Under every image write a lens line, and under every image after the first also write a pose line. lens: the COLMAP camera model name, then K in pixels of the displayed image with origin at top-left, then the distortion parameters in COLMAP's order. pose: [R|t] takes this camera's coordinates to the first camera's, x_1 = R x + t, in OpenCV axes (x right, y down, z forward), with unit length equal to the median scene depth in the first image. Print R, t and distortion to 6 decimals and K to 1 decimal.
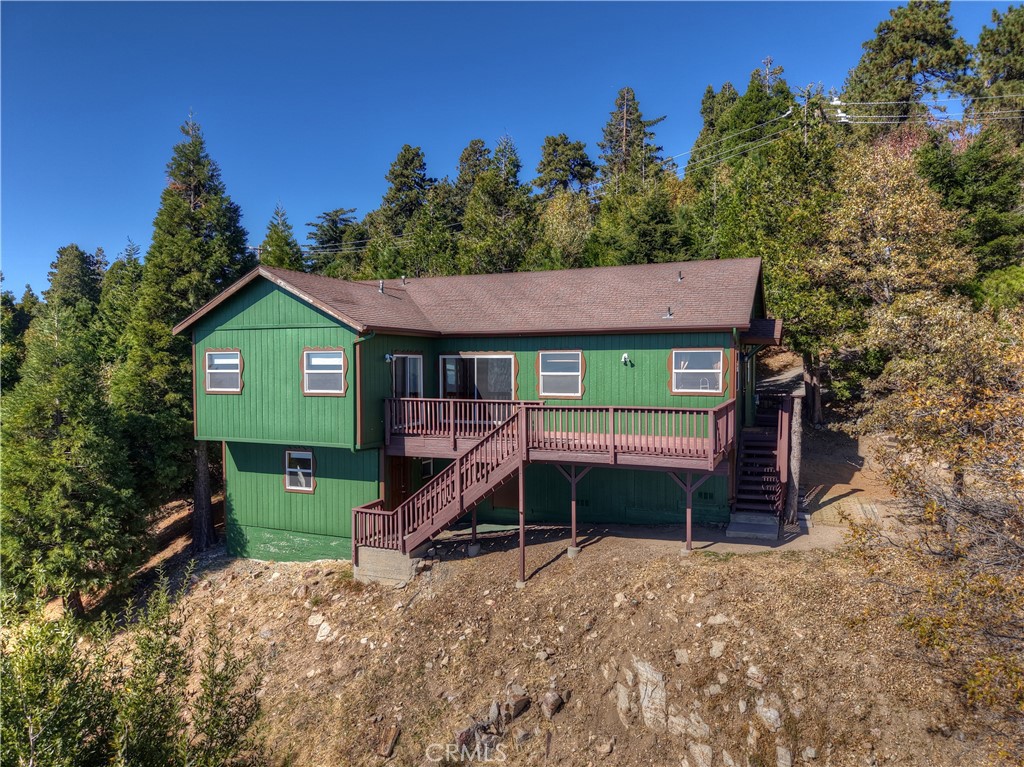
lens RADIAL K [[694.4, 0, 507.7], [0, 694.4, 386.8], [0, 0, 1]] dist [0.005060, -0.011179]
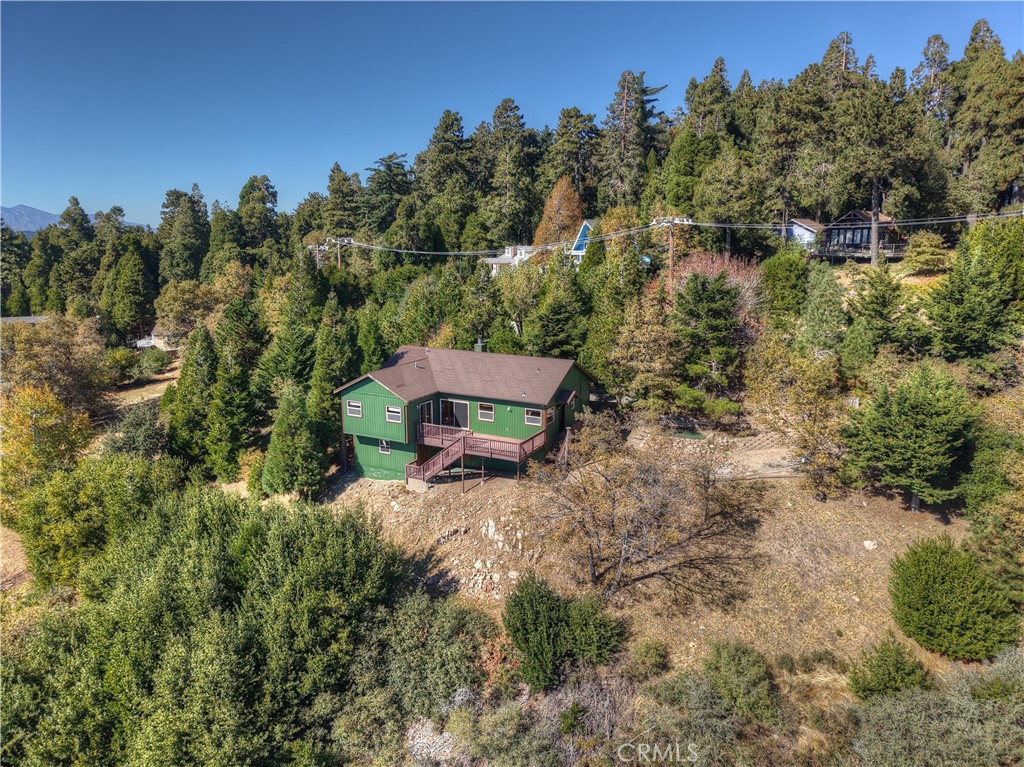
lens RADIAL K [[694.4, 0, 515.5], [0, 694.4, 383.8], [0, 0, 1]] dist [0.005060, -0.011179]
pose [[0.997596, 0.018366, -0.066819, 0.369555], [-0.006337, 0.984377, 0.175958, -0.595463], [0.069007, -0.175112, 0.982127, -1.530713]]
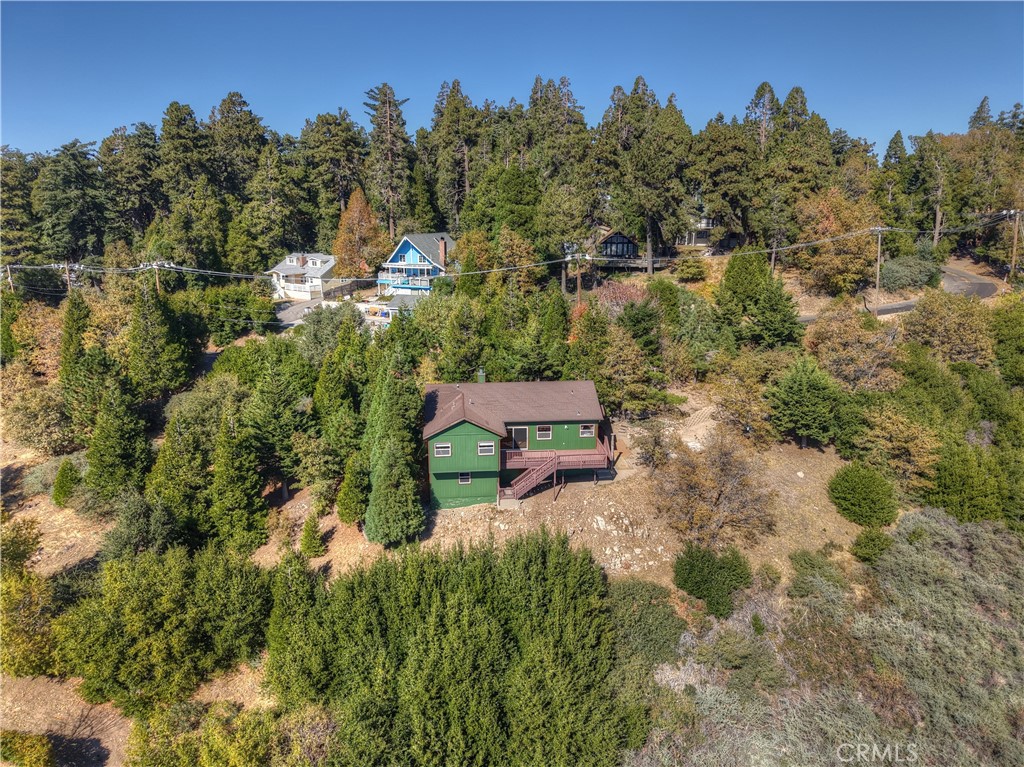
lens RADIAL K [[694.4, 0, 517.7], [0, 694.4, 380.7], [0, 0, 1]] dist [0.005060, -0.011179]
pose [[0.868320, -0.112976, 0.482967, -1.564892], [0.007323, 0.976529, 0.215263, -0.955310], [-0.495951, -0.183381, 0.848766, -1.588392]]
